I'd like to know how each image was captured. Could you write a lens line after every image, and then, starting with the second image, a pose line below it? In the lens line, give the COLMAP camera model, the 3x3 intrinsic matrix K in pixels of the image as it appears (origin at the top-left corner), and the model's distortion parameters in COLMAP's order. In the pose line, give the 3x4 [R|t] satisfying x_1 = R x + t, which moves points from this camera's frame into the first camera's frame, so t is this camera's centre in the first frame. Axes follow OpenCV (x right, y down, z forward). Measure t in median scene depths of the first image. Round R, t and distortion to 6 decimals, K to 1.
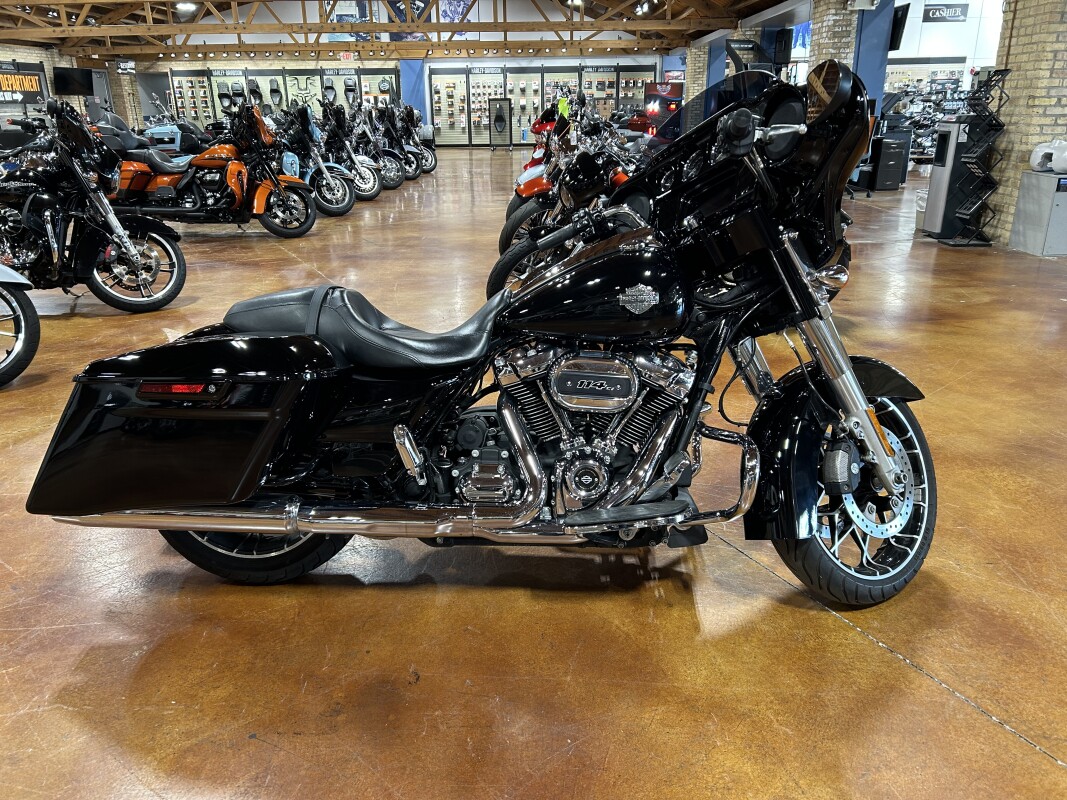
lens RADIAL K [[817.4, 0, 529.0], [0, 817.4, 392.0], [0, 0, 1]] dist [0.051391, -0.057714]
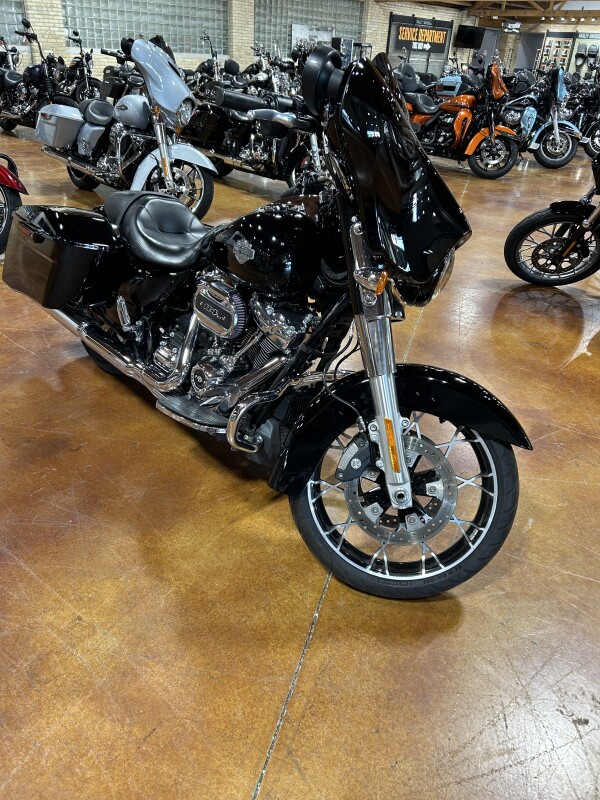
lens RADIAL K [[612.9, 0, 300.0], [0, 612.9, 400.0], [0, 0, 1]] dist [0.051391, -0.057714]
pose [[0.699626, 0.398838, -0.592833, 0.229794], [-0.295844, 0.916944, 0.267750, -0.050955], [0.650384, -0.011938, 0.759512, 0.104303]]
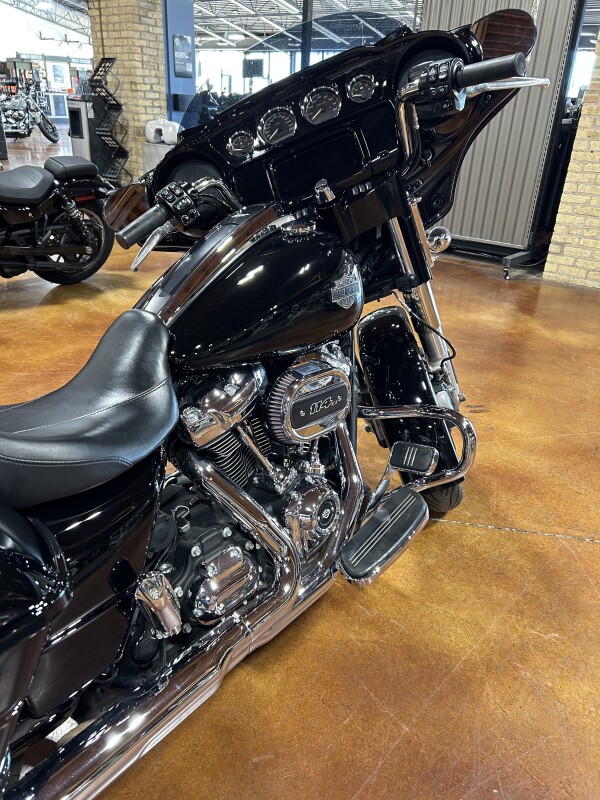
lens RADIAL K [[612.9, 0, 300.0], [0, 612.9, 400.0], [0, 0, 1]] dist [0.051391, -0.057714]
pose [[0.592384, -0.308094, 0.744419, -0.112985], [0.209159, 0.951122, 0.227201, -0.045530], [-0.778032, 0.021111, 0.627869, 0.182453]]
